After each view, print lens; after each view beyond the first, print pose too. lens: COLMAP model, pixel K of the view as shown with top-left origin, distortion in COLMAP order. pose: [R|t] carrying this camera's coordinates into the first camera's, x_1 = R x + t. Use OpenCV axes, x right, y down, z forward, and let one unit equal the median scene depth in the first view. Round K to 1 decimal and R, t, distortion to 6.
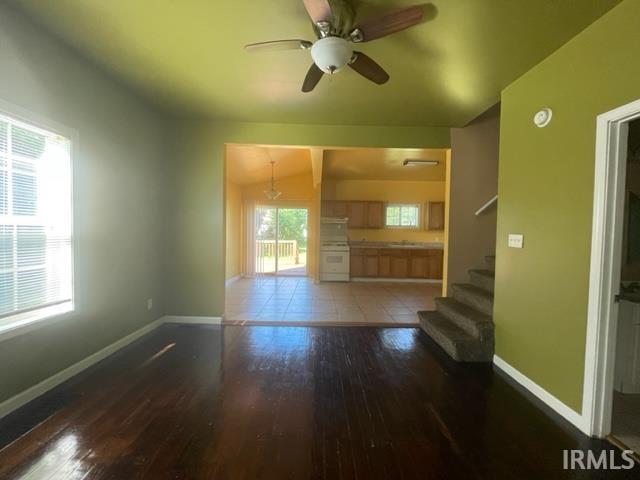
lens RADIAL K [[260.2, 0, 319.3], [0, 260.2, 239.1], [0, 0, 1]] dist [-0.000385, -0.001425]
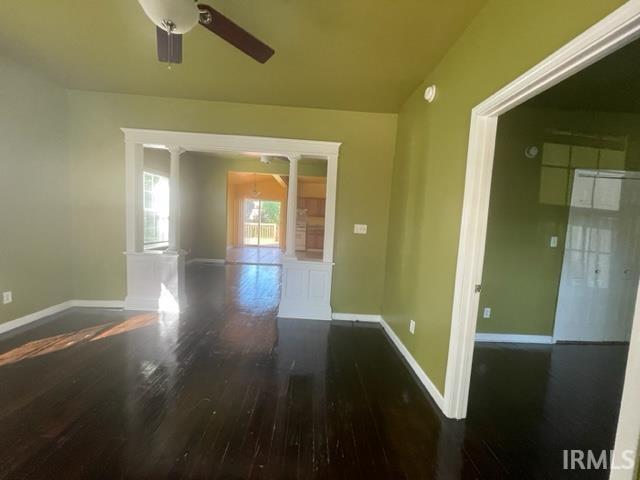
lens RADIAL K [[260.2, 0, 320.8], [0, 260.2, 236.9], [0, 0, 1]] dist [-0.000385, -0.001425]
pose [[0.998933, 0.030268, 0.034876, 0.327334], [-0.031767, 0.998559, 0.043260, 0.023822], [-0.033516, -0.044322, 0.998455, -1.155746]]
